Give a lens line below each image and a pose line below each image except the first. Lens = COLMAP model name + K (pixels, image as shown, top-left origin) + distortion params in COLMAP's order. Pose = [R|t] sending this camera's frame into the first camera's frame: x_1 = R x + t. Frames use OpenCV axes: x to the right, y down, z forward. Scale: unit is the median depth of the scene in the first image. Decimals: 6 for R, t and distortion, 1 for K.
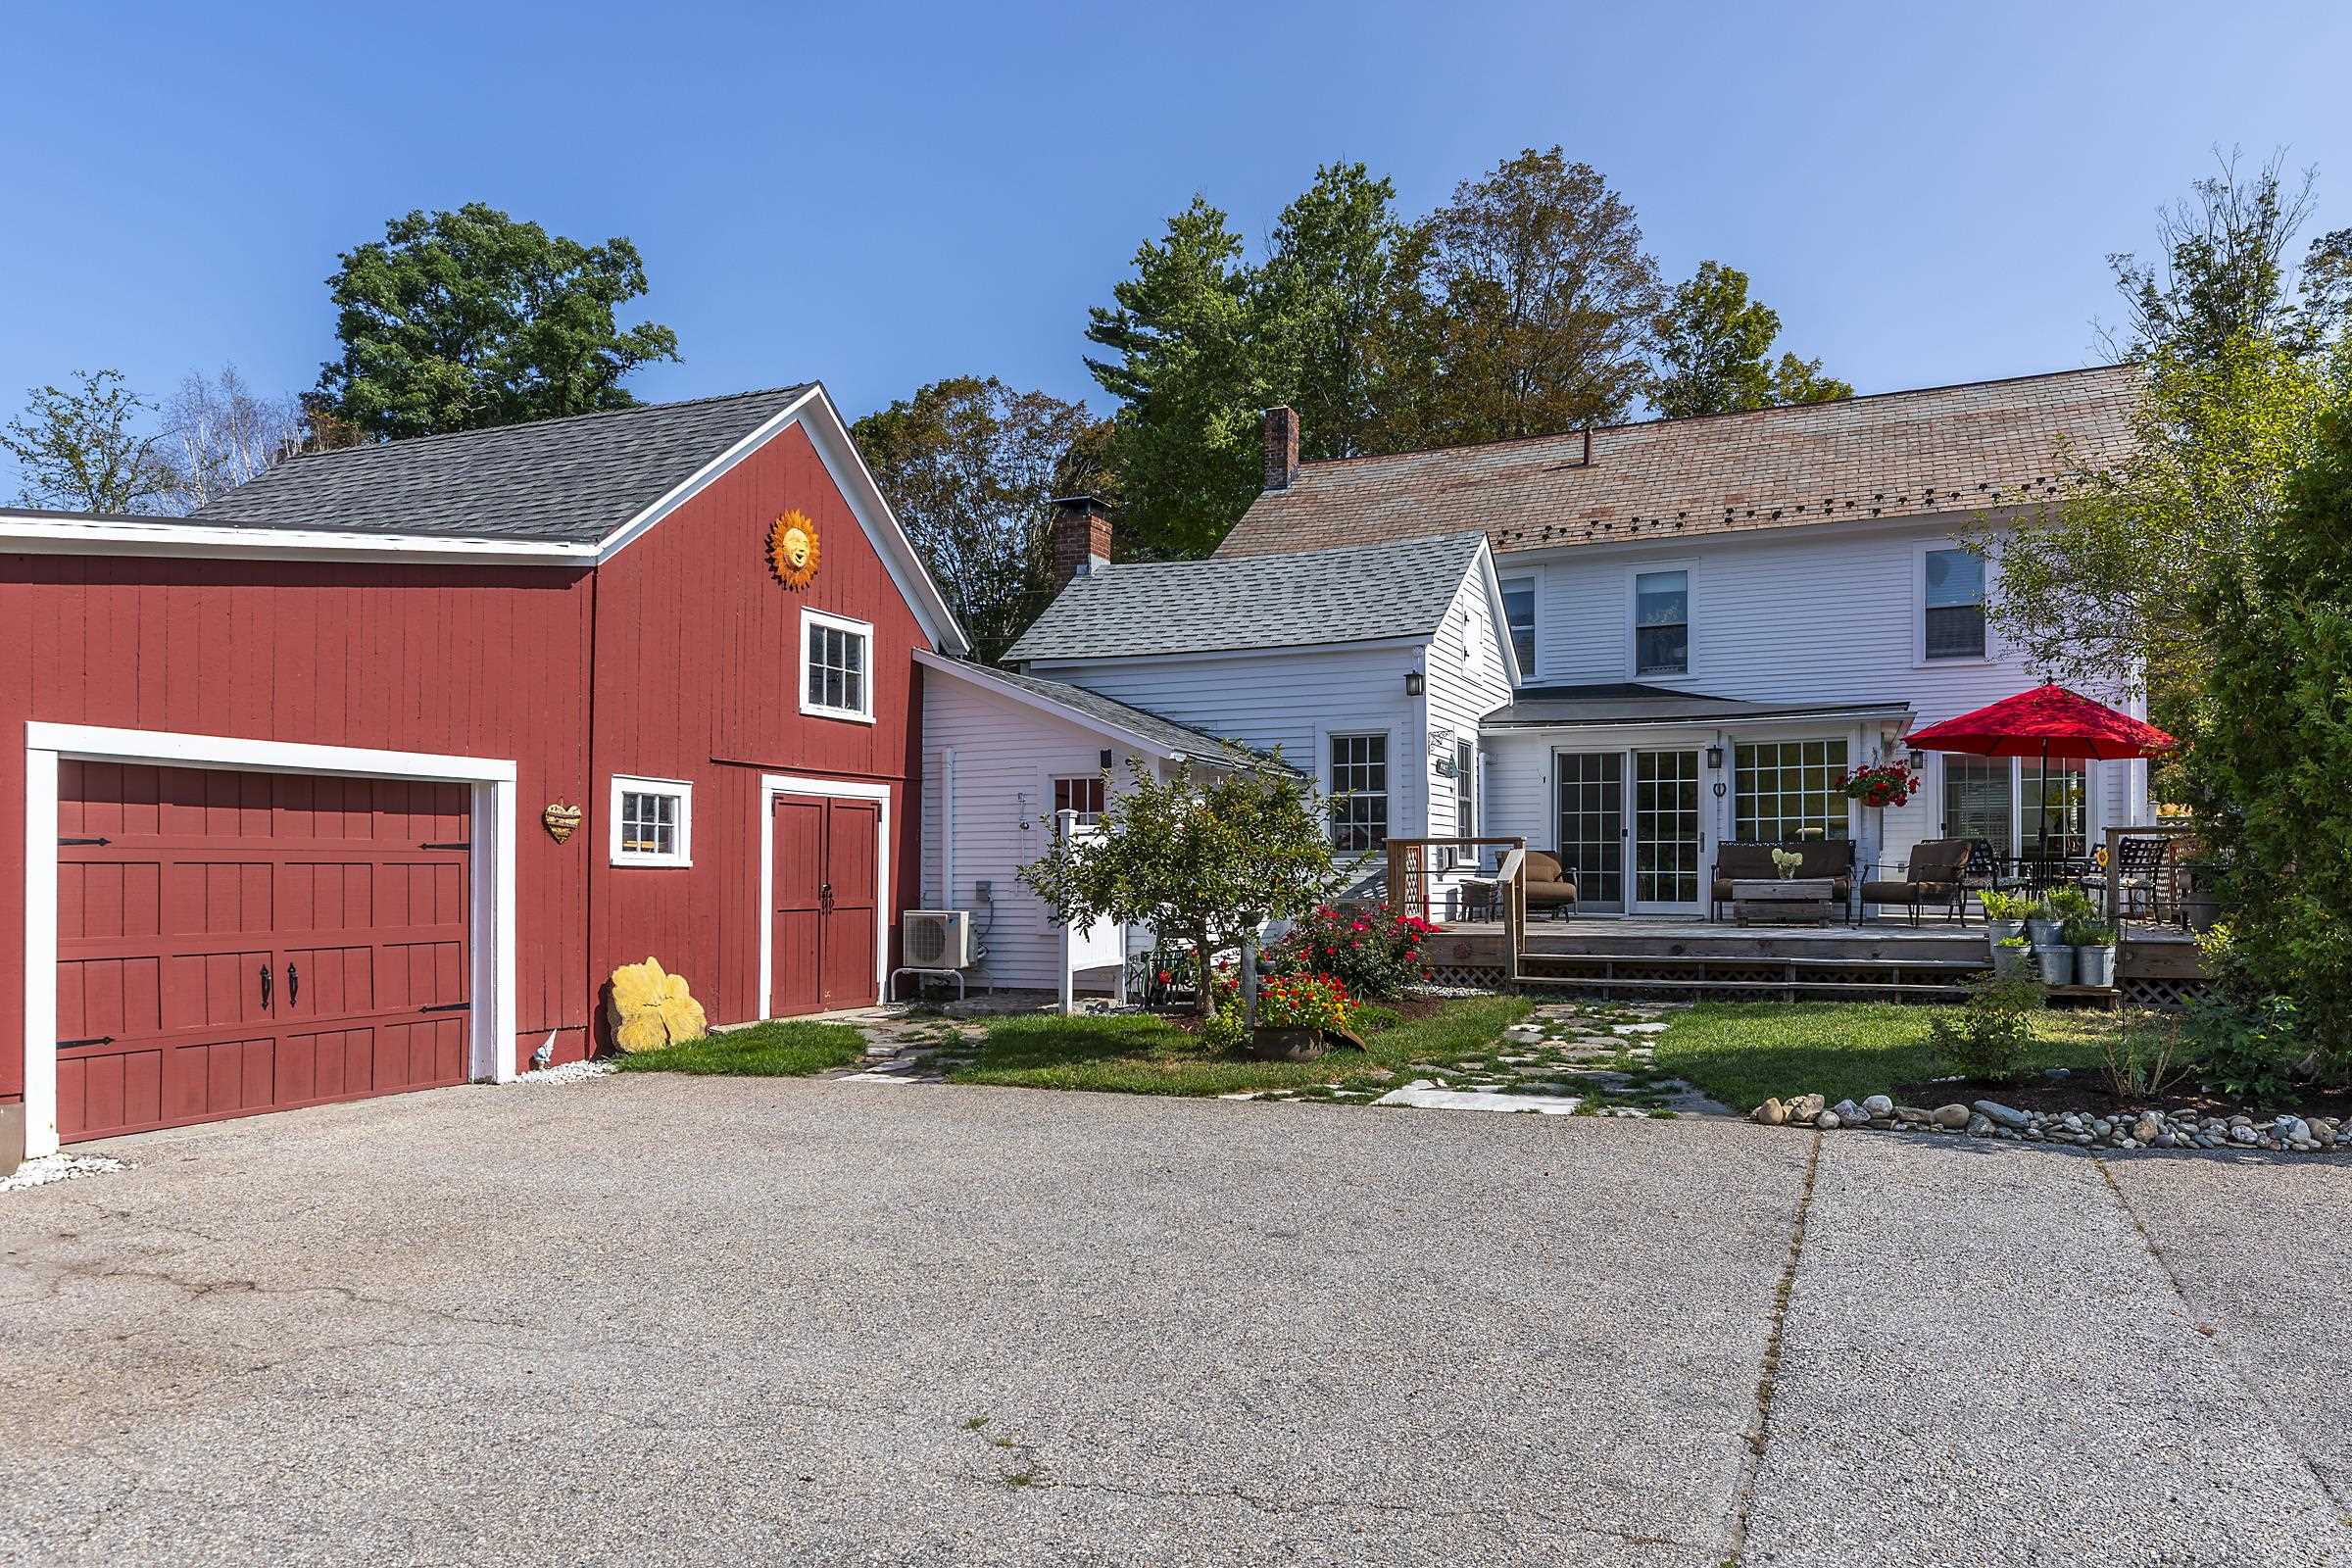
lens RADIAL K [[1525.6, 0, 1176.0], [0, 1525.6, 784.0], [0, 0, 1]] dist [-0.001626, -0.000974]
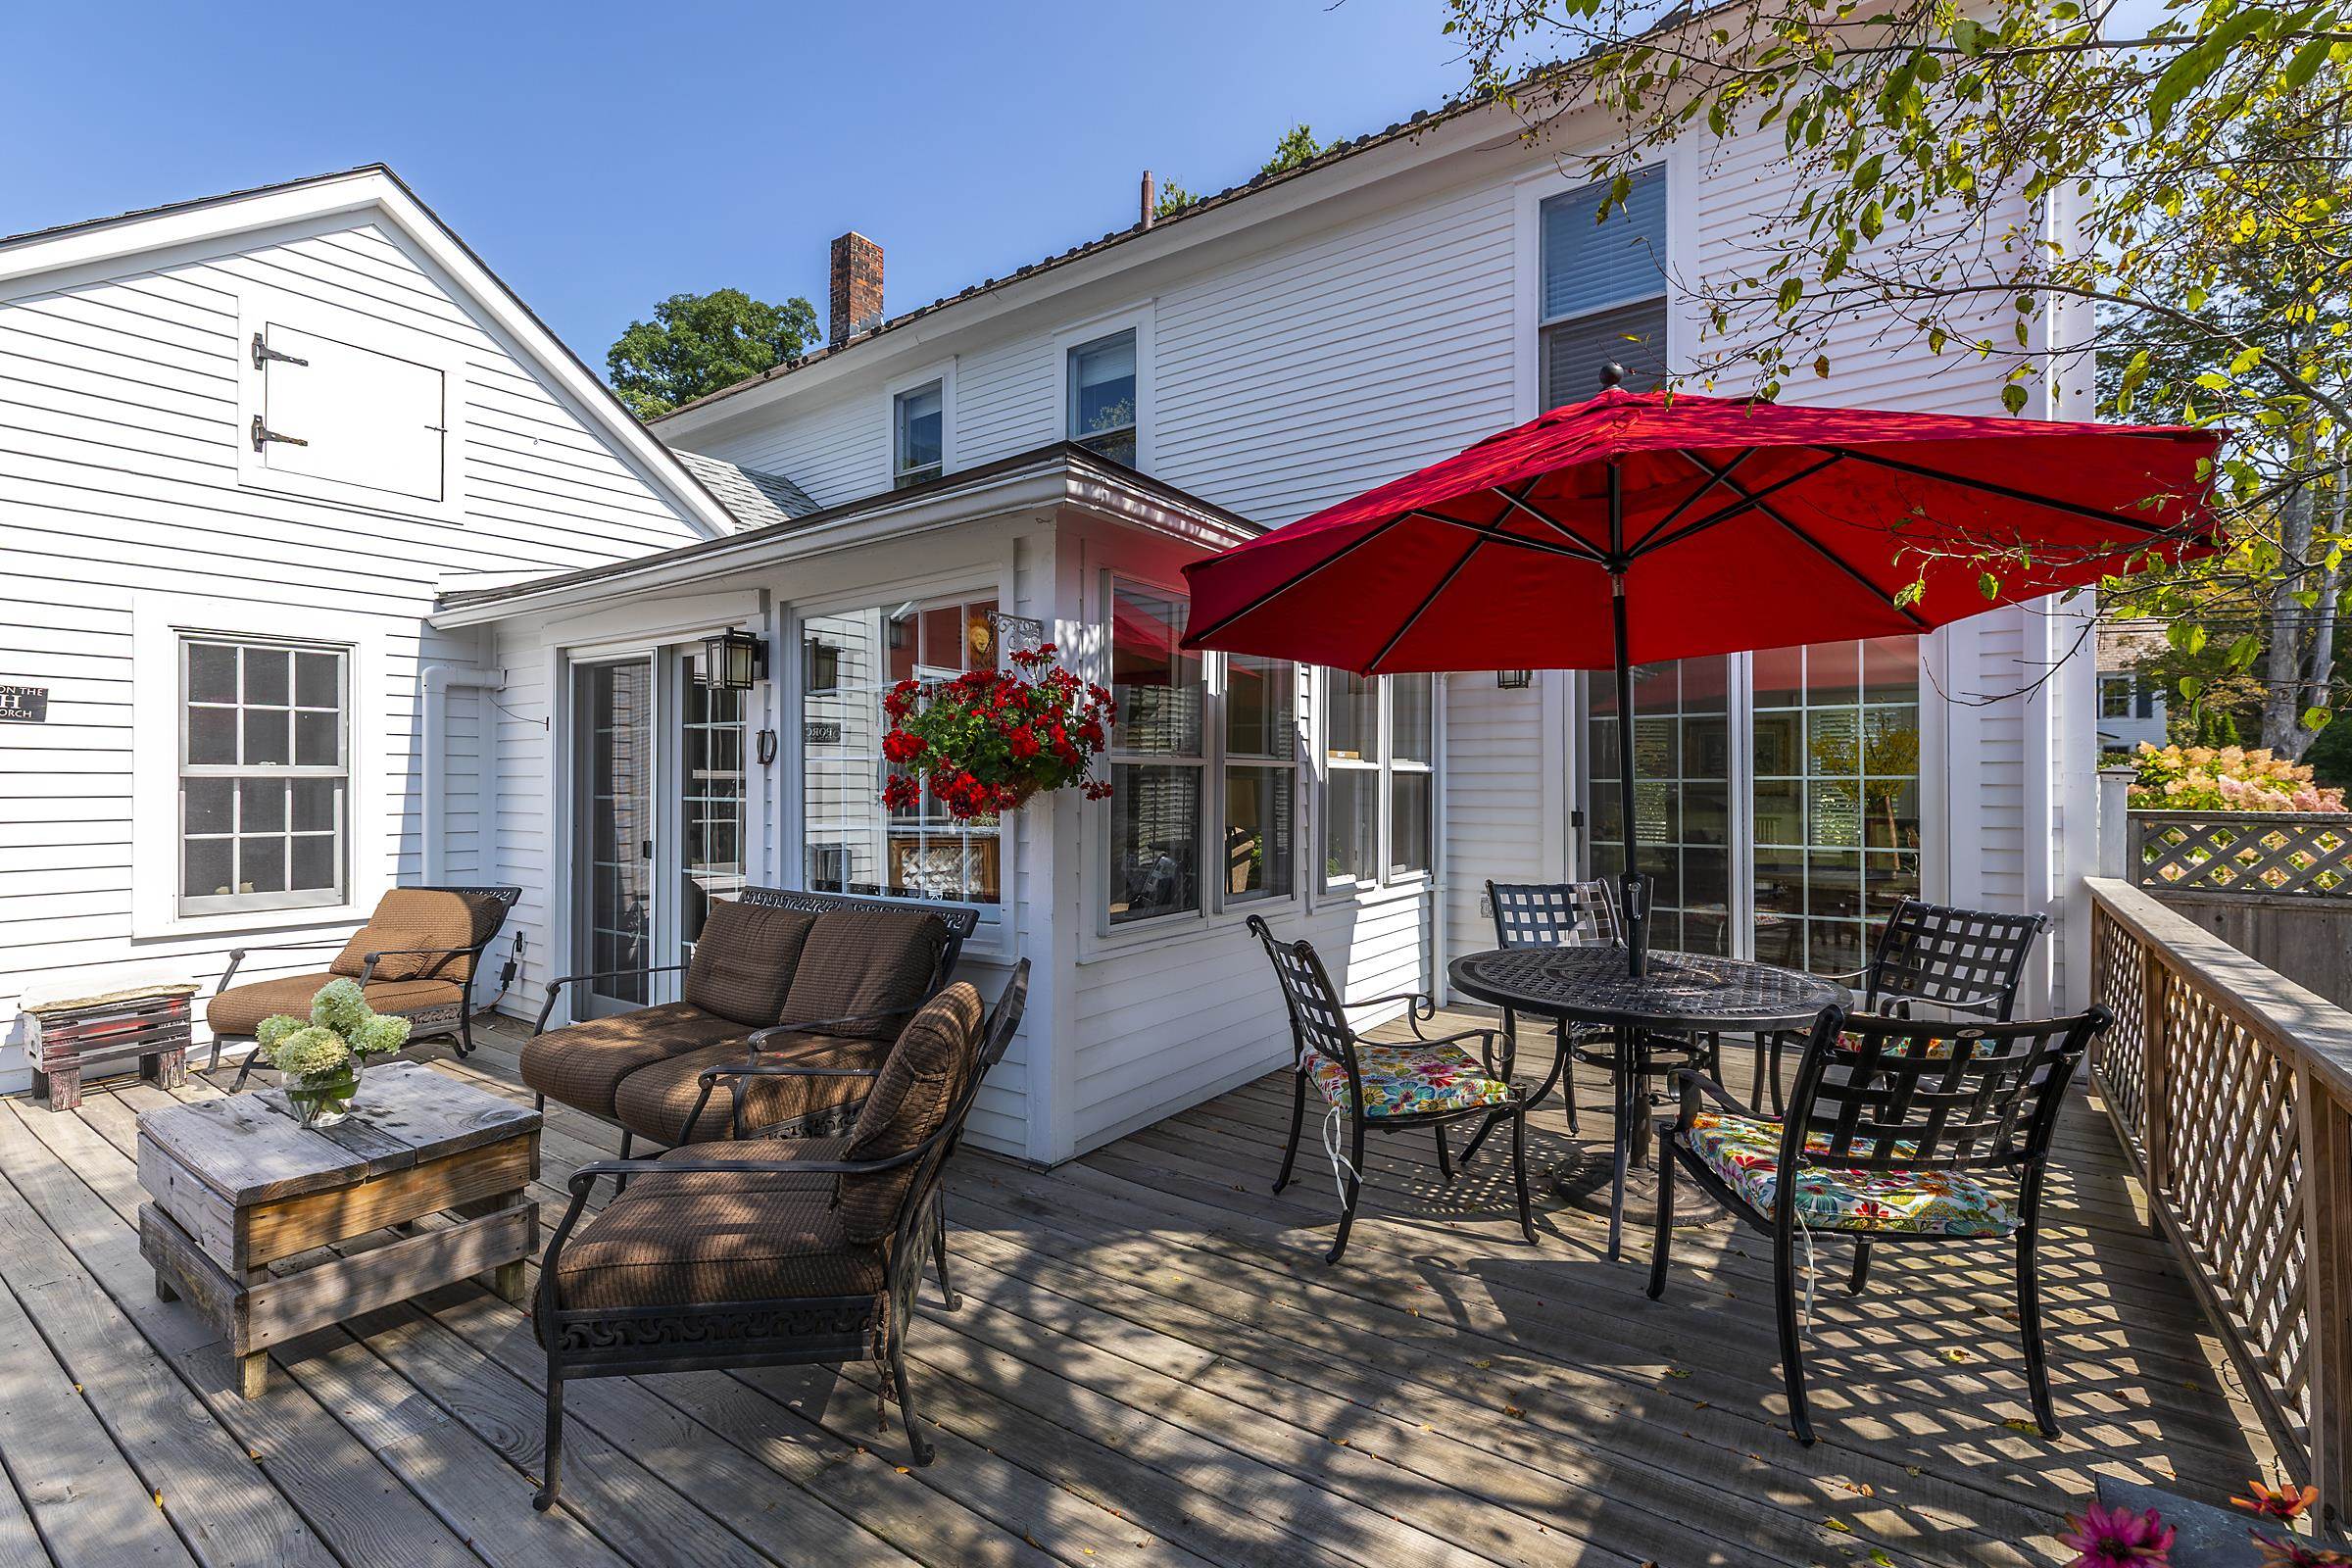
lens RADIAL K [[1061.4, 0, 1218.0], [0, 1061.4, 765.4], [0, 0, 1]] dist [0.013555, 0.000037]
pose [[0.986850, -0.008536, -0.161412, 0.501678], [0.014810, 0.999179, 0.037705, -0.000173], [0.160958, -0.039600, 0.986167, 0.741618]]
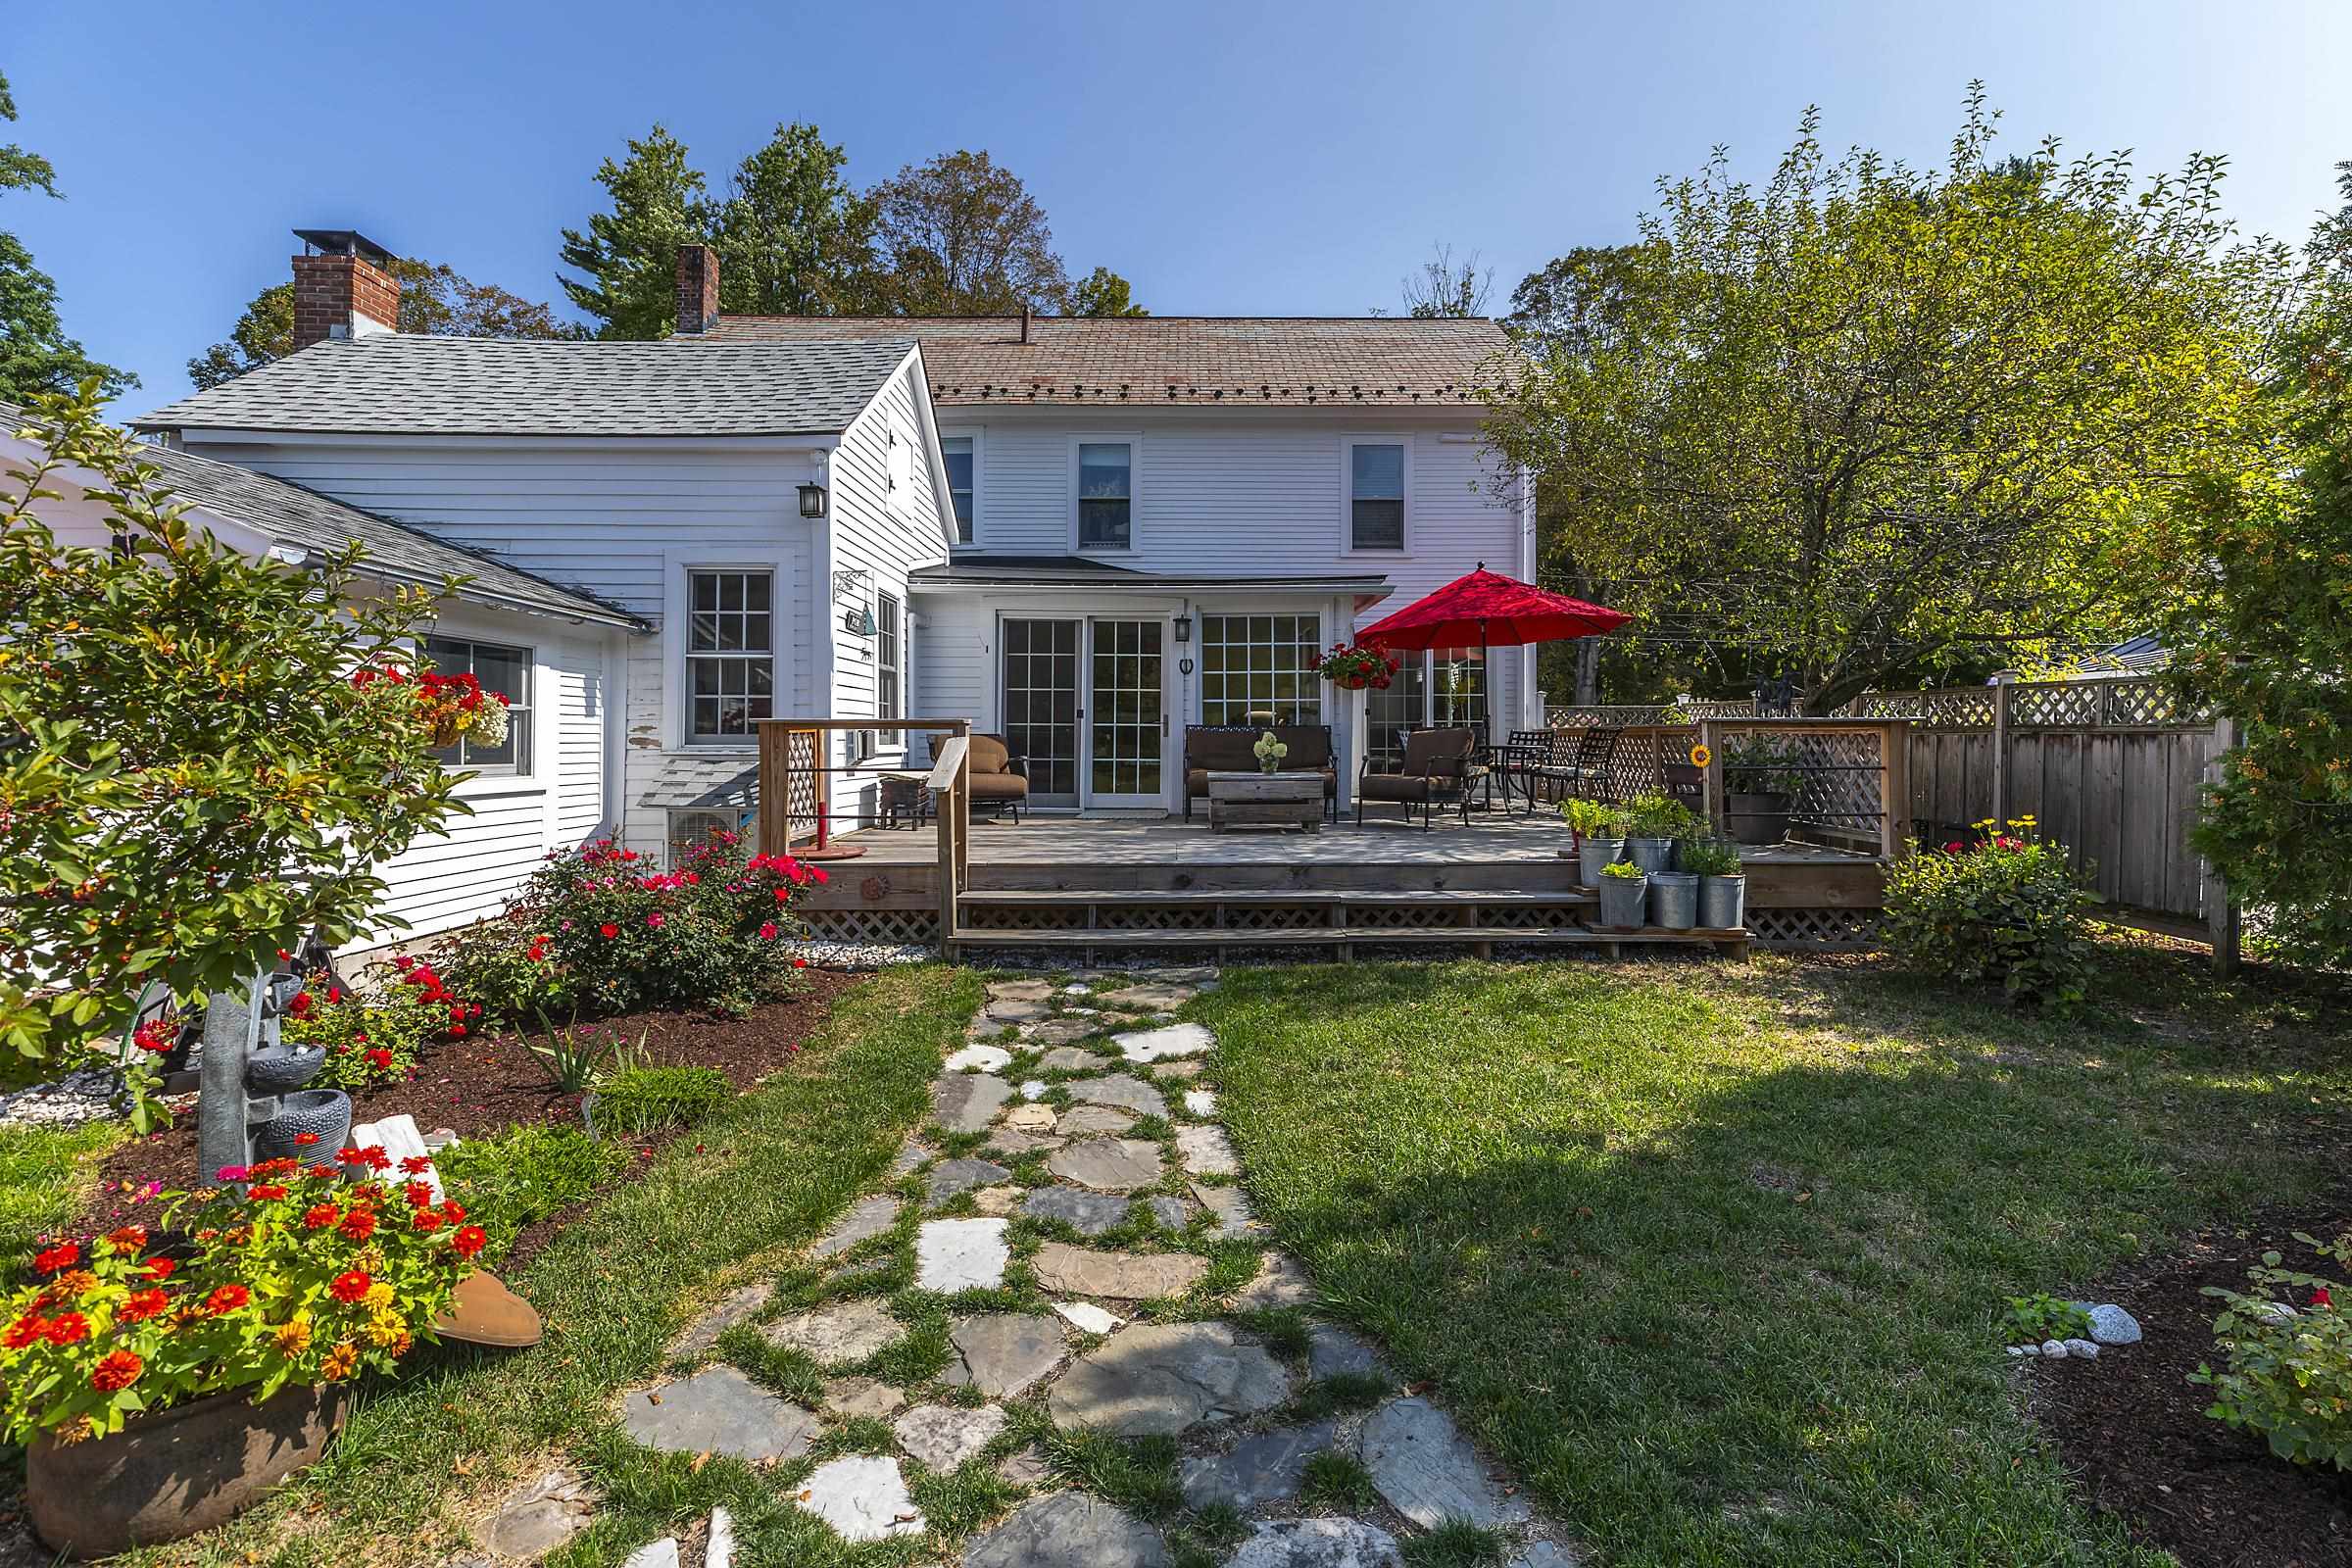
lens RADIAL K [[1061.4, 0, 1218.0], [0, 1061.4, 765.4], [0, 0, 1]] dist [0.013555, 0.000037]
pose [[0.891444, -0.009121, 0.453040, 0.089793], [-0.029604, 0.996489, 0.078312, 0.011539], [-0.452164, -0.083223, 0.888044, 0.420547]]
